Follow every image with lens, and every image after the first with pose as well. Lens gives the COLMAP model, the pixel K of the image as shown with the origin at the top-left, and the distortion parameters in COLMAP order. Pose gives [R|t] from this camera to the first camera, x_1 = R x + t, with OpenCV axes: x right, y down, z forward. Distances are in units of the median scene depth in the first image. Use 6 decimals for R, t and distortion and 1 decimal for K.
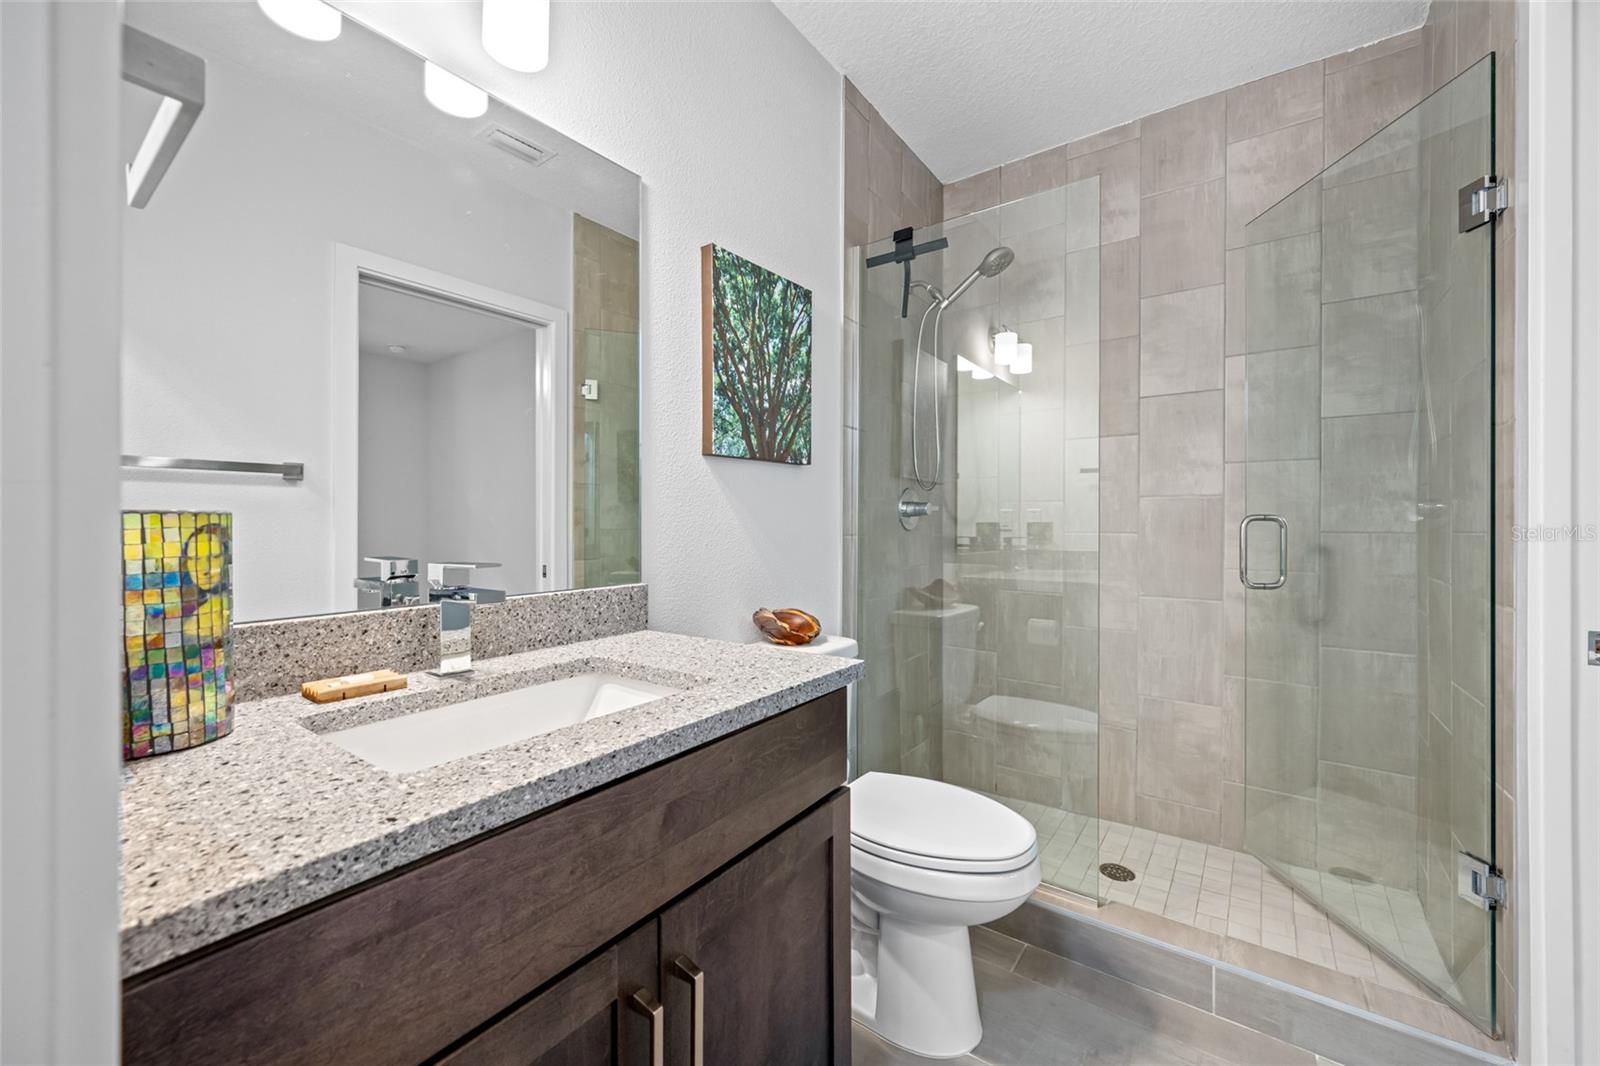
lens RADIAL K [[628.9, 0, 796.3], [0, 628.9, 519.8], [0, 0, 1]] dist [-0.001288, 0.000232]
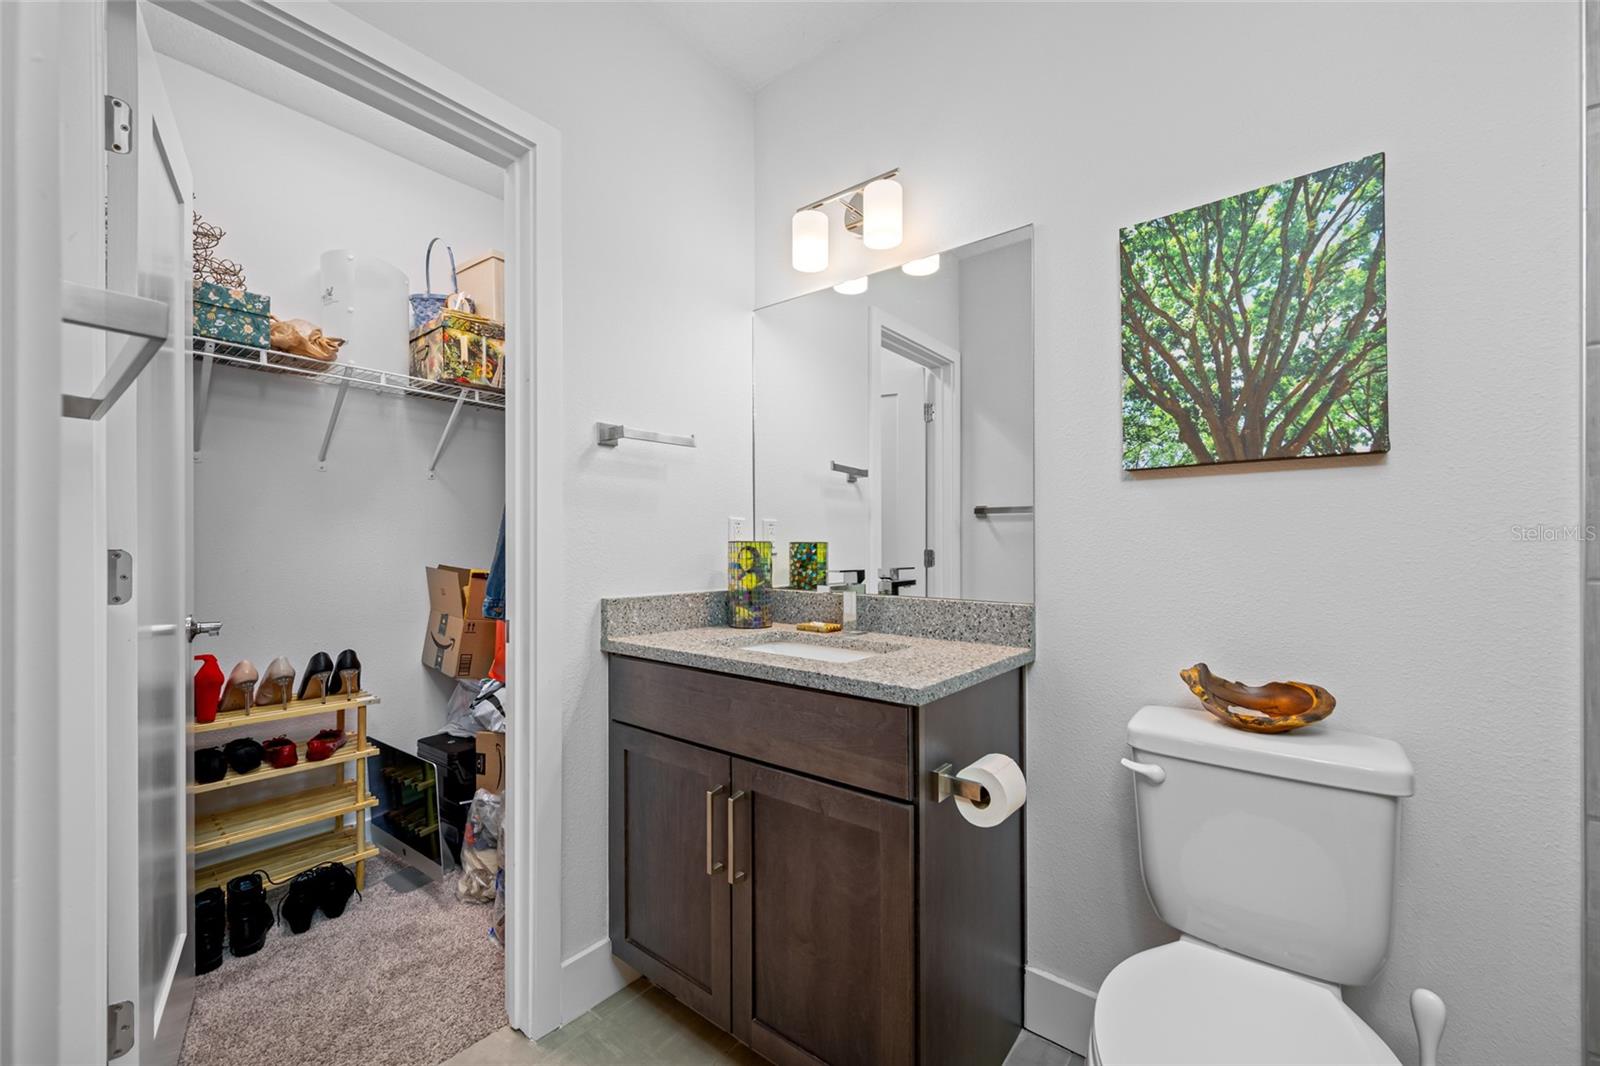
lens RADIAL K [[628.9, 0, 786.5], [0, 628.9, 536.9], [0, 0, 1]] dist [-0.001288, 0.000232]
pose [[-0.047762, -0.006531, -0.998837, 0.702698], [0.001674, 0.999977, -0.006618, -0.006016], [0.998857, -0.001988, -0.047750, 0.533443]]
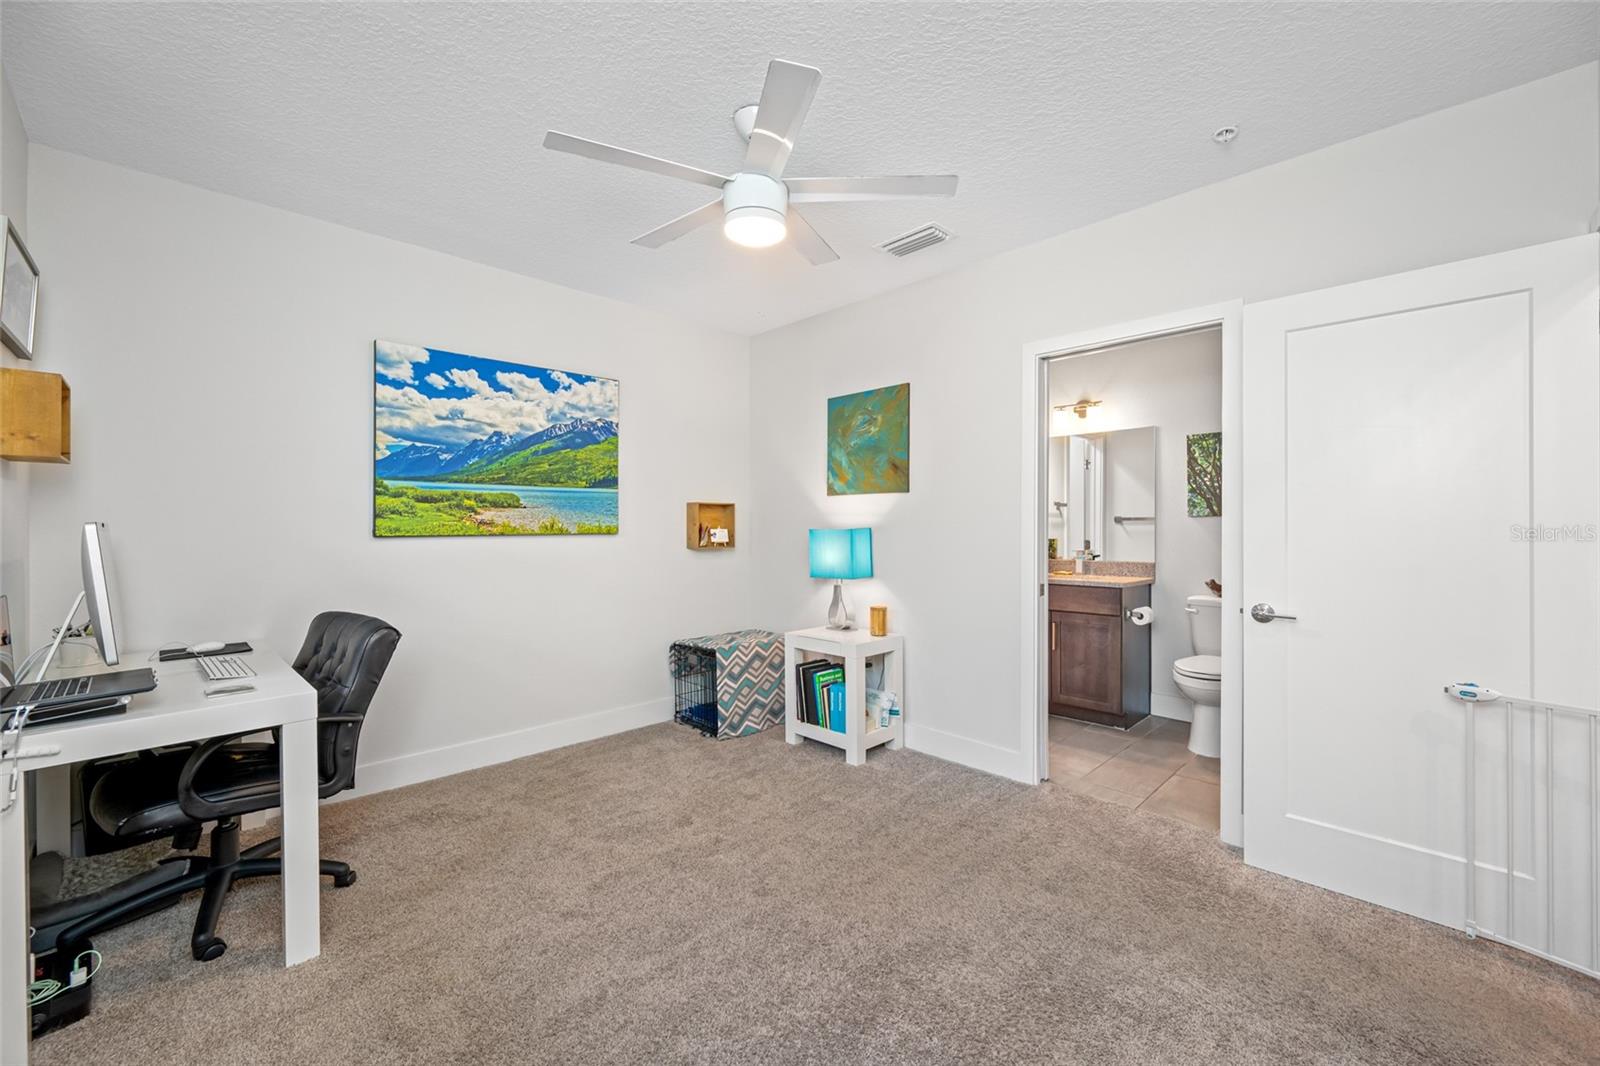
lens RADIAL K [[628.9, 0, 805.4], [0, 628.9, 533.7], [0, 0, 1]] dist [-0.001288, 0.000232]
pose [[-0.157707, 0.008350, -0.987451, 2.477508], [0.003965, 0.999962, 0.007823, -0.055259], [0.987478, -0.002682, -0.157734, -0.136589]]
